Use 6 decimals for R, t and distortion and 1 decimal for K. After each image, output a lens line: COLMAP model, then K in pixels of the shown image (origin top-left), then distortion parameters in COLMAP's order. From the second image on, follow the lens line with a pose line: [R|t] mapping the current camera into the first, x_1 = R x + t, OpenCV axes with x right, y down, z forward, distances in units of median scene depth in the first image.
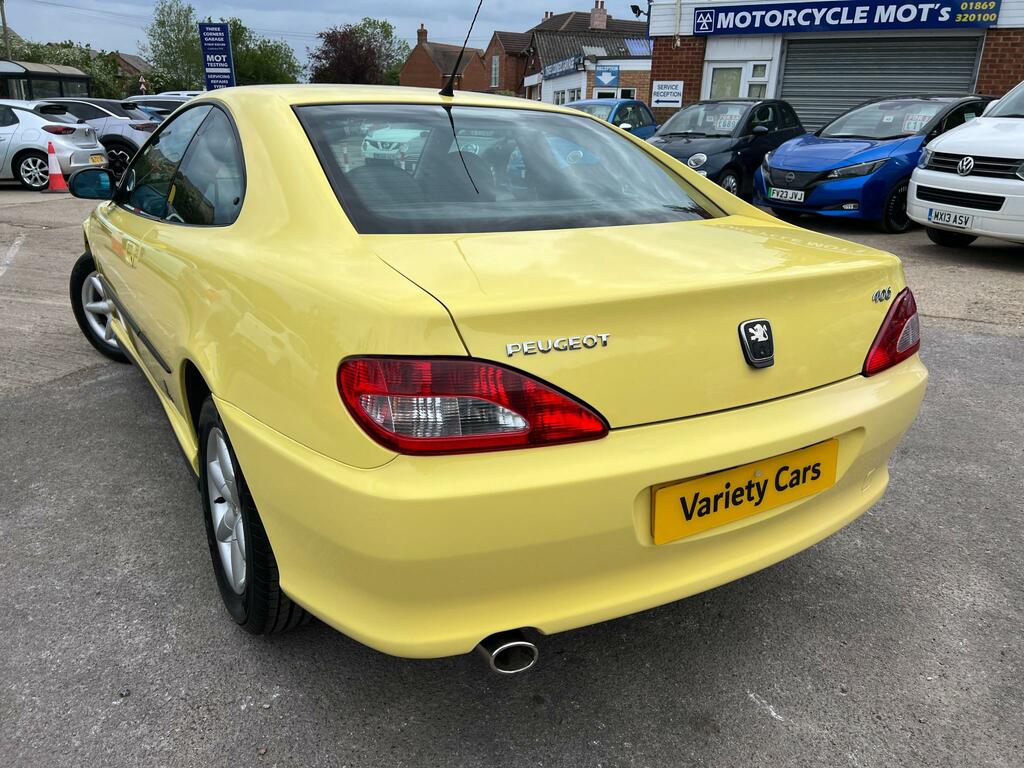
lens RADIAL K [[784.1, 0, 512.0], [0, 784.1, 384.0], [0, 0, 1]] dist [0.055871, -0.064264]
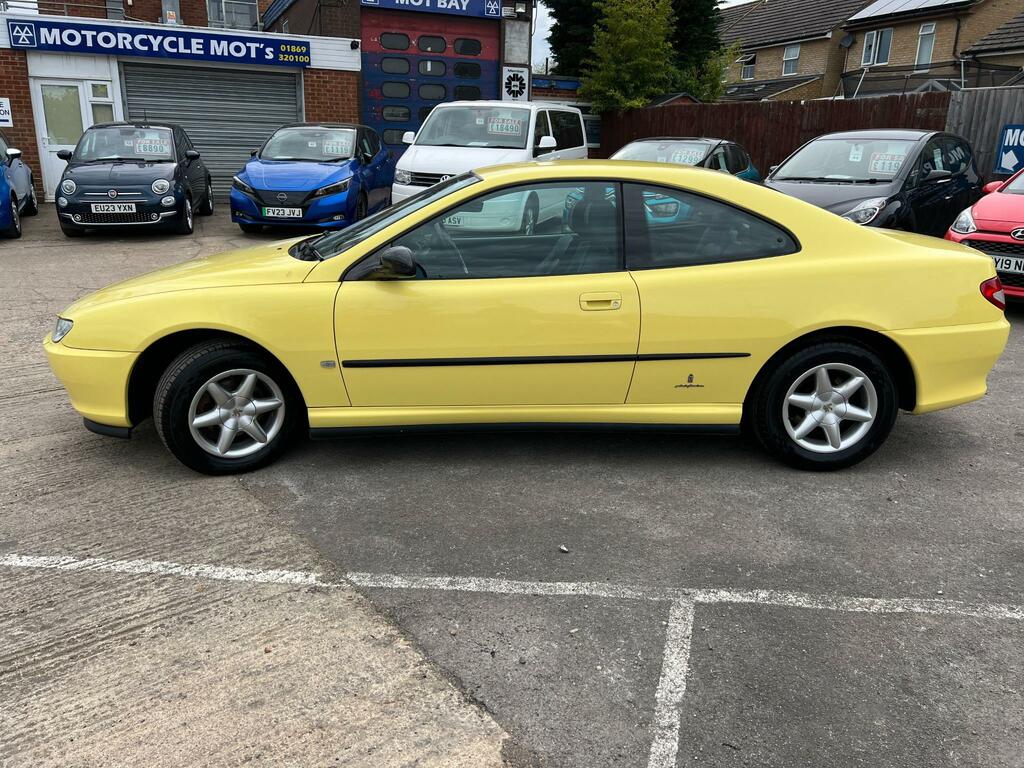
lens RADIAL K [[784.1, 0, 512.0], [0, 784.1, 384.0], [0, 0, 1]] dist [0.055871, -0.064264]
pose [[0.504943, -0.270194, 0.819773, -0.363544], [0.272470, 0.951078, 0.145642, -0.059968], [-0.819020, 0.149822, 0.553859, 0.102213]]
